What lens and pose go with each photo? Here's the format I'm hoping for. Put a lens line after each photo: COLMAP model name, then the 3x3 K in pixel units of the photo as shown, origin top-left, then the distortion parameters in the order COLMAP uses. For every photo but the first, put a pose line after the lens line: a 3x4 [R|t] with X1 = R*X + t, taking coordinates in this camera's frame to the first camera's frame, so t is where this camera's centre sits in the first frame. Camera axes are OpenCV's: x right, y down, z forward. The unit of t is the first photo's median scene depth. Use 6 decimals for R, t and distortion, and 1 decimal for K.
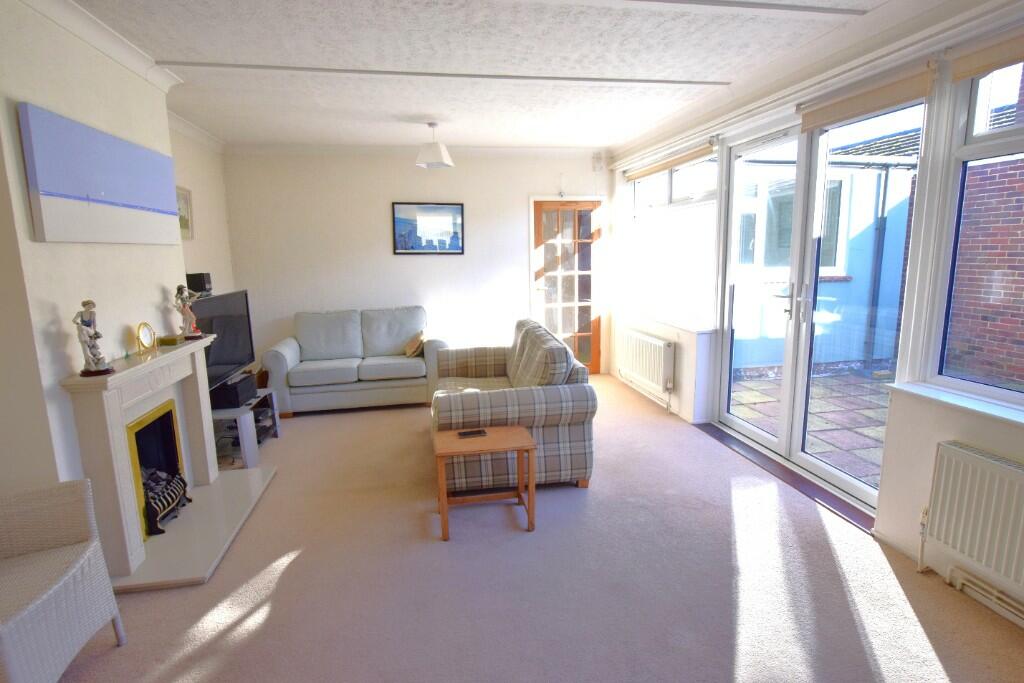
lens RADIAL K [[527.3, 0, 517.2], [0, 527.3, 344.0], [0, 0, 1]] dist [-0.029374, 0.001817]
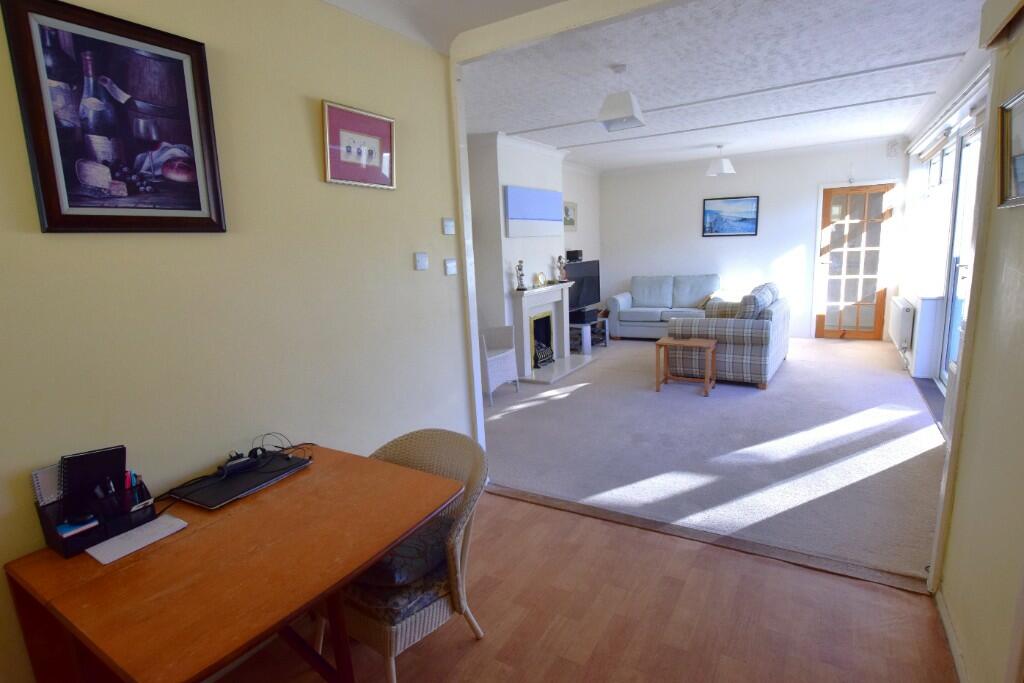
lens RADIAL K [[523.9, 0, 514.7], [0, 523.9, 344.0], [0, 0, 1]] dist [-0.026574, 0.000174]
pose [[0.740351, 0.106812, -0.663681, 0.542823], [-0.081772, 0.994274, 0.068800, 0.090931], [0.667229, 0.003334, 0.744845, -0.563118]]
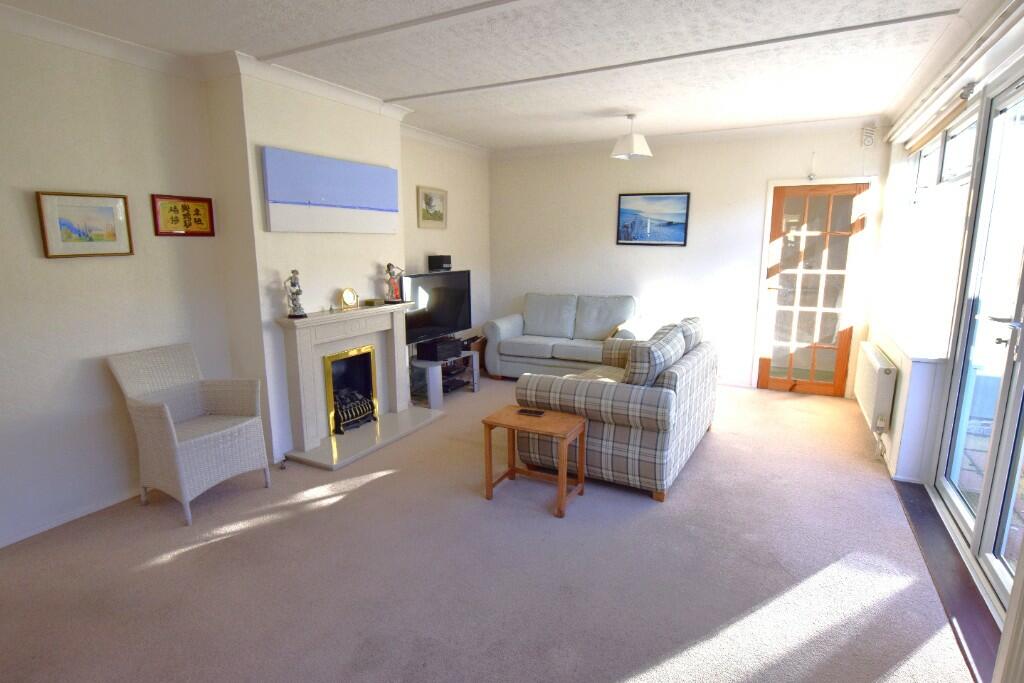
lens RADIAL K [[527.3, 0, 517.2], [0, 527.3, 344.0], [0, 0, 1]] dist [-0.029374, 0.001817]
pose [[0.782296, 0.133023, -0.608538, 0.426289], [-0.120989, 0.990775, 0.061042, -0.024646], [0.611045, 0.025873, 0.791173, 0.103539]]
